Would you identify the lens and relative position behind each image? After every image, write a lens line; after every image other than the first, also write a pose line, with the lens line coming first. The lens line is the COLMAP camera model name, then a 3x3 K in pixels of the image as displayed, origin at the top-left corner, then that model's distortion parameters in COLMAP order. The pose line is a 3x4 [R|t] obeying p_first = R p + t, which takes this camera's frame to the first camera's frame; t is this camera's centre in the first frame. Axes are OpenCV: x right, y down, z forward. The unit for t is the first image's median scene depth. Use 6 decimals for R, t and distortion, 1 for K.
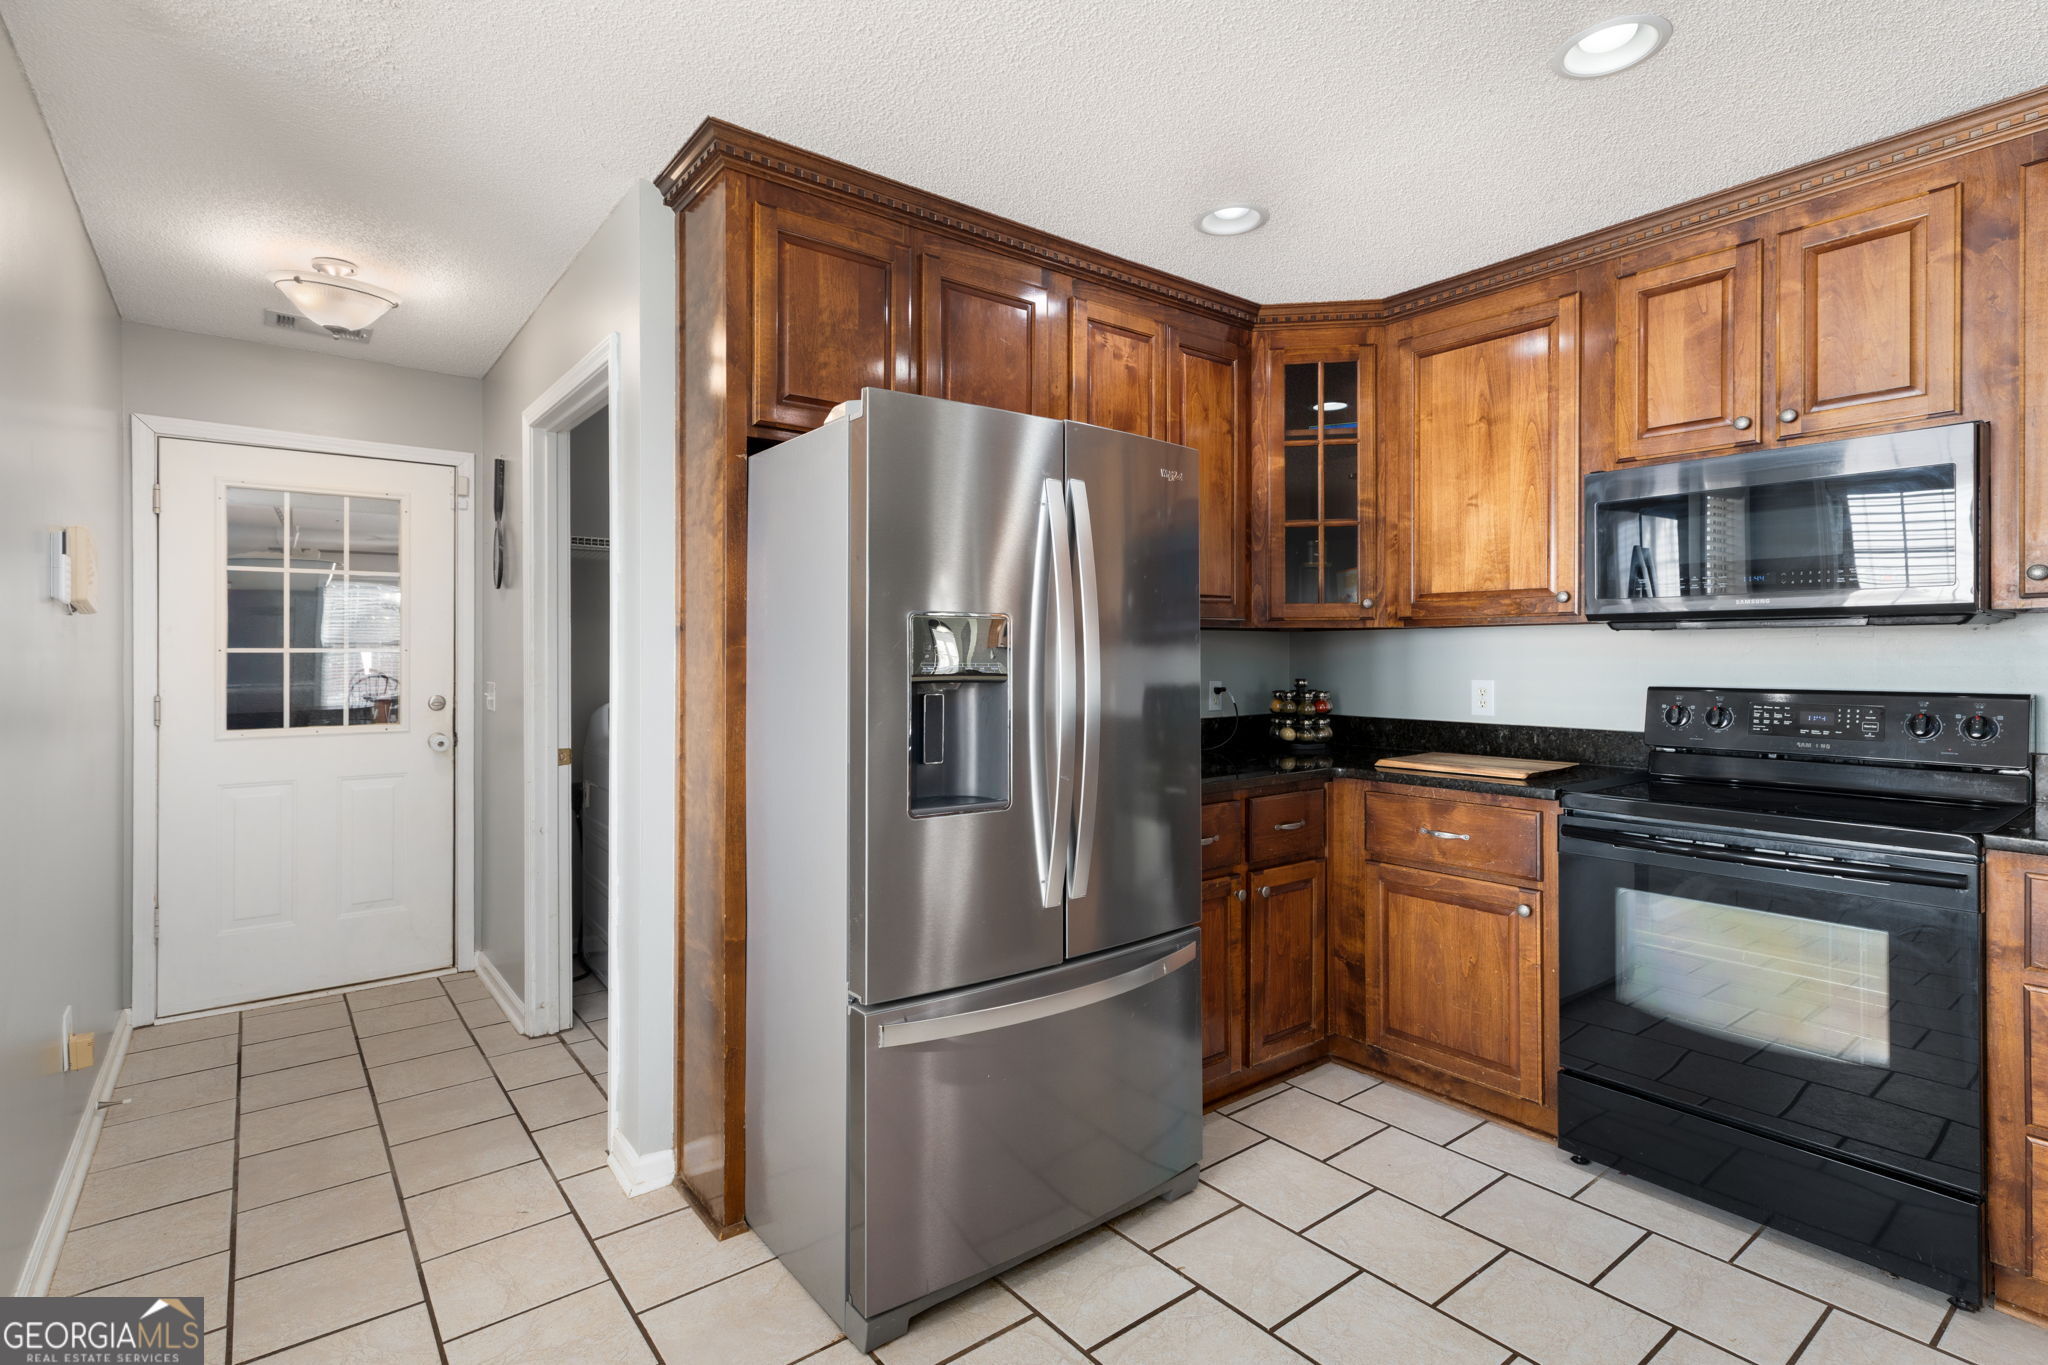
lens RADIAL K [[940.1, 0, 1004.2], [0, 940.1, 653.7], [0, 0, 1]] dist [0.004914, 0.000079]
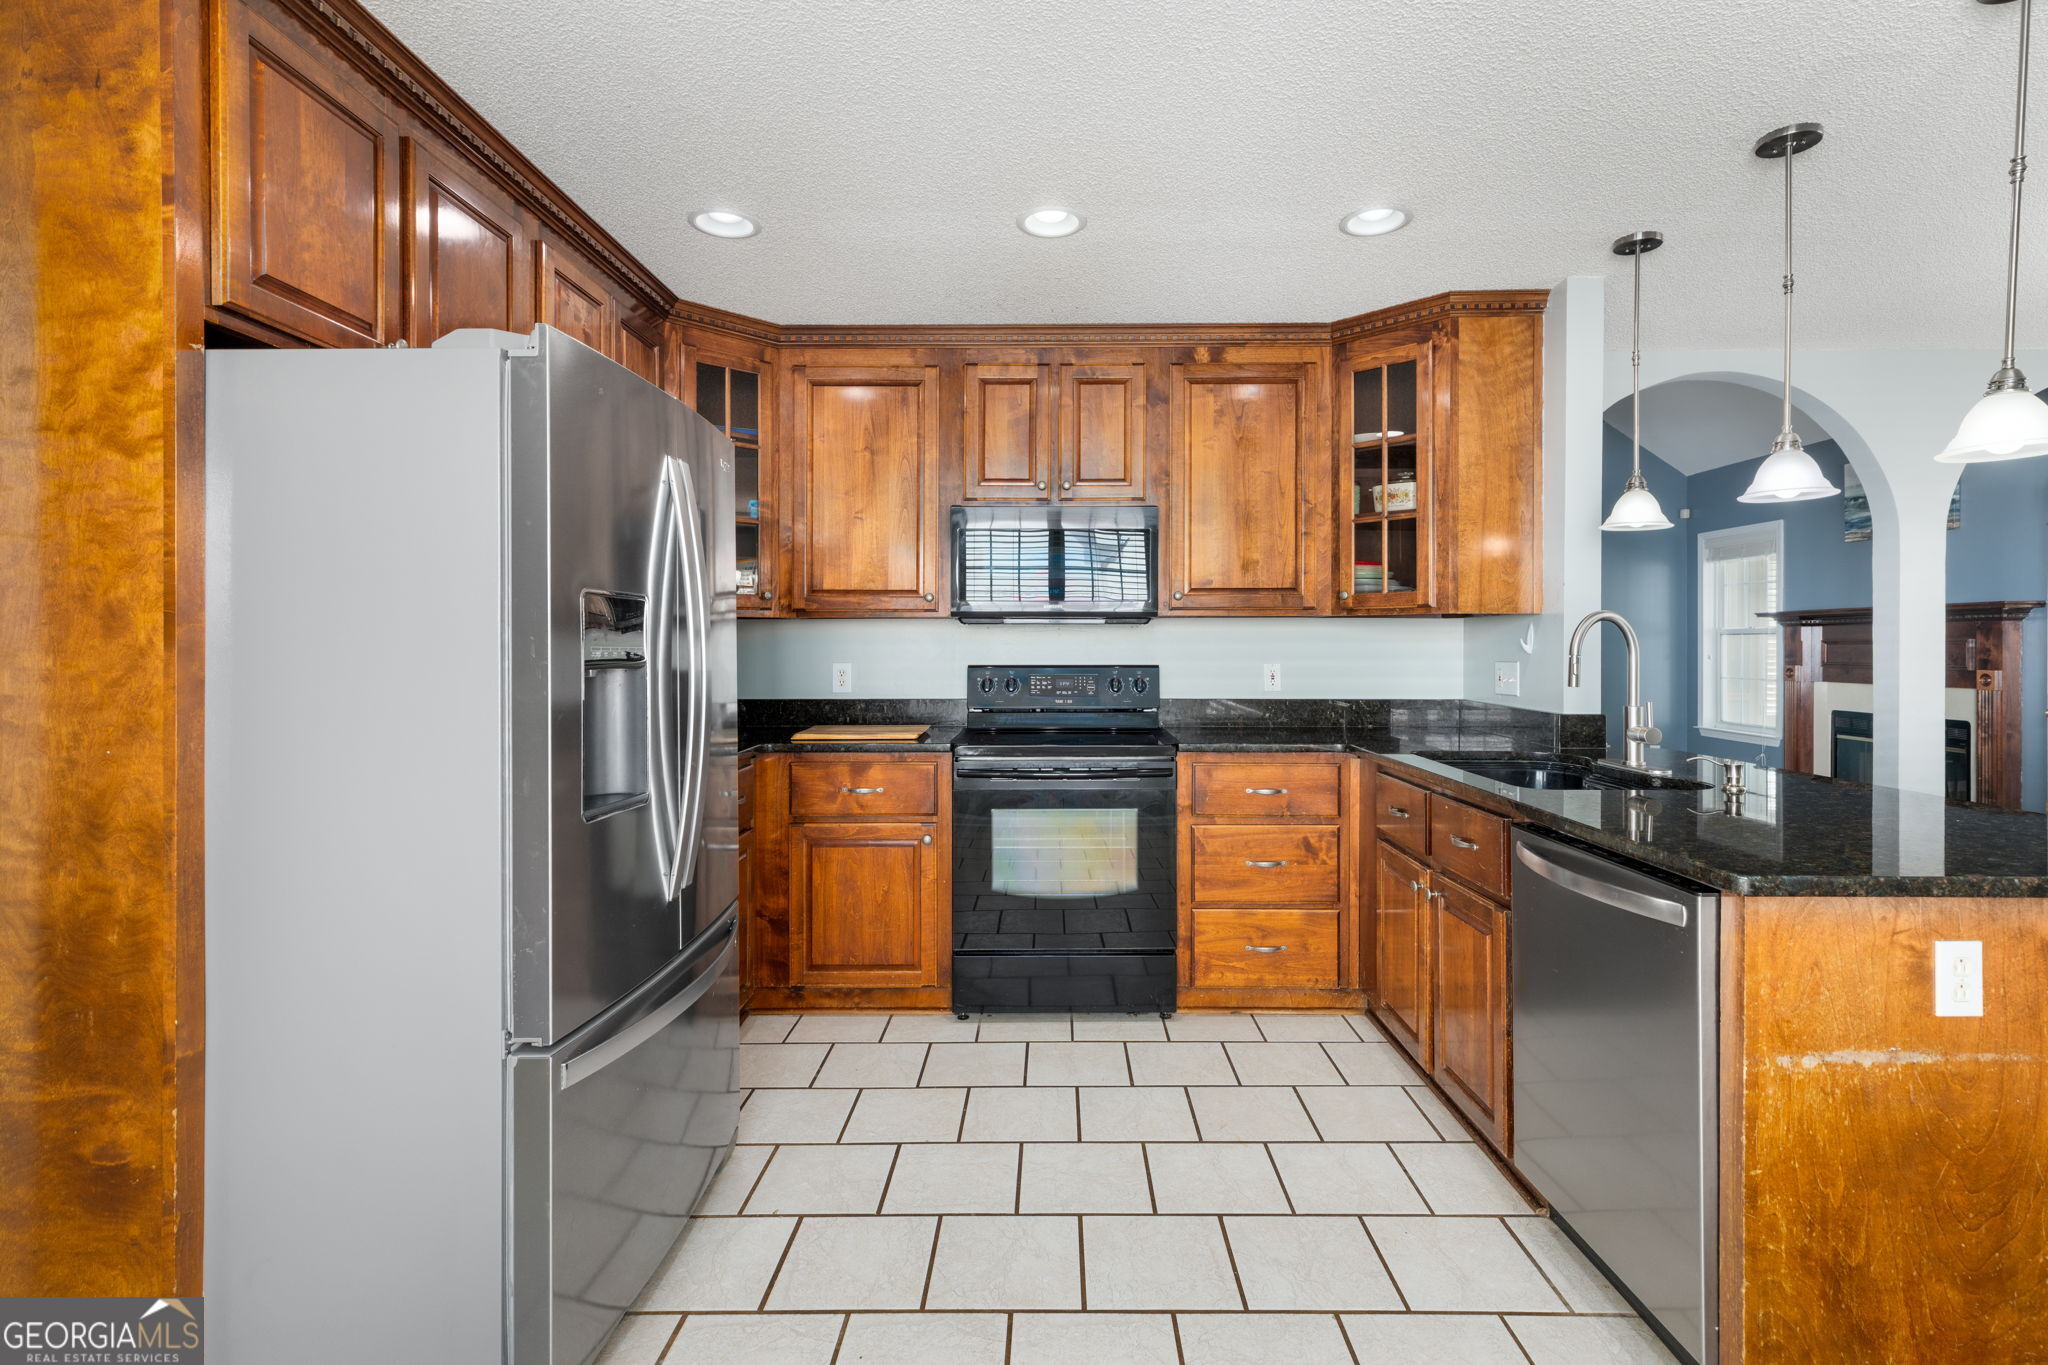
lens RADIAL K [[940.1, 0, 1018.9], [0, 940.1, 648.1], [0, 0, 1]] dist [0.004914, 0.000079]
pose [[0.635223, -0.002321, 0.772325, -0.355903], [-0.001273, 0.999991, 0.004053, 0.004563], [-0.772328, -0.003557, 0.635214, 0.083316]]
